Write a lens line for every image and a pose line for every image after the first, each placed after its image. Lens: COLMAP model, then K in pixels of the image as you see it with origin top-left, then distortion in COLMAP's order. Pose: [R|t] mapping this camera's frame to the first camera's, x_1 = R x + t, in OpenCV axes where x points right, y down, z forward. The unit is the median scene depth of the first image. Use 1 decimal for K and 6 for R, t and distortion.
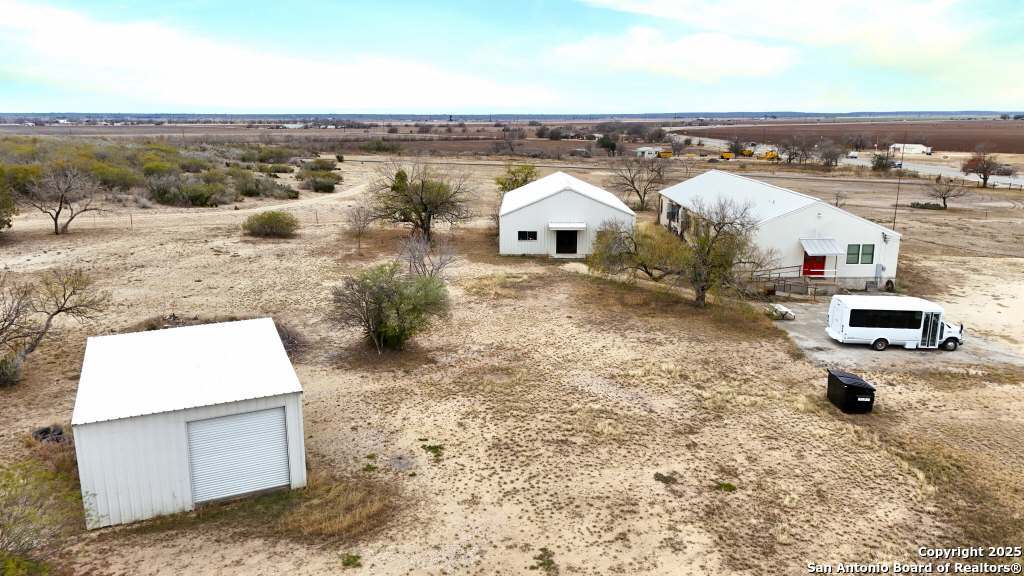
lens RADIAL K [[745.6, 0, 512.0], [0, 745.6, 288.0], [0, 0, 1]] dist [0.082460, -0.078278]
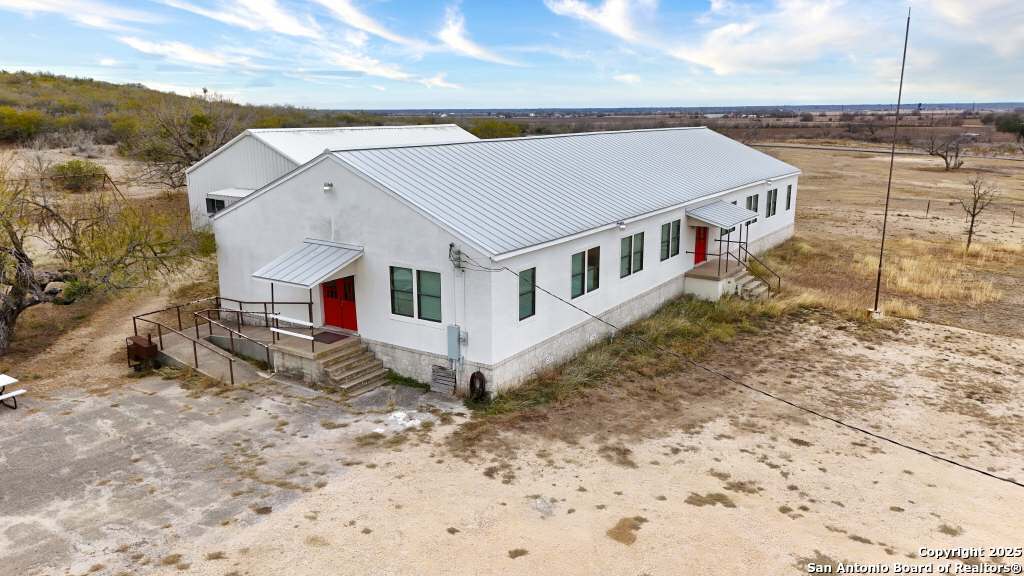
lens RADIAL K [[745.6, 0, 512.0], [0, 745.6, 288.0], [0, 0, 1]] dist [0.082460, -0.078278]
pose [[0.838925, 0.122966, -0.530173, 0.894820], [-0.117951, 0.992068, 0.043455, -0.089072], [0.531311, 0.026079, 0.846775, 0.877567]]
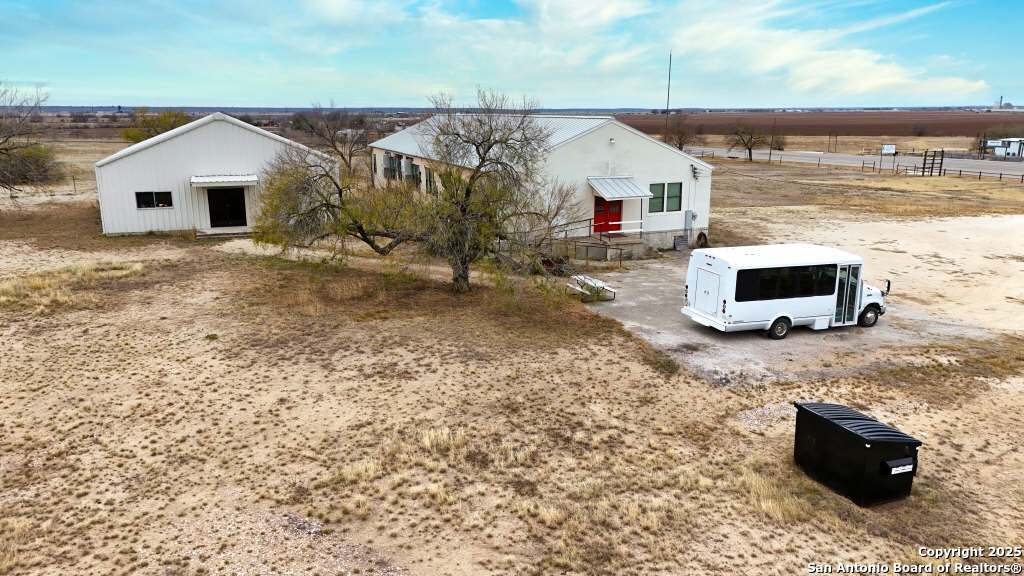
lens RADIAL K [[745.6, 0, 512.0], [0, 745.6, 288.0], [0, 0, 1]] dist [0.082460, -0.078278]
pose [[0.927242, -0.086567, 0.364319, 0.088441], [0.084044, 0.996201, 0.022806, 0.013707], [-0.364909, 0.009472, 0.930995, 0.515578]]
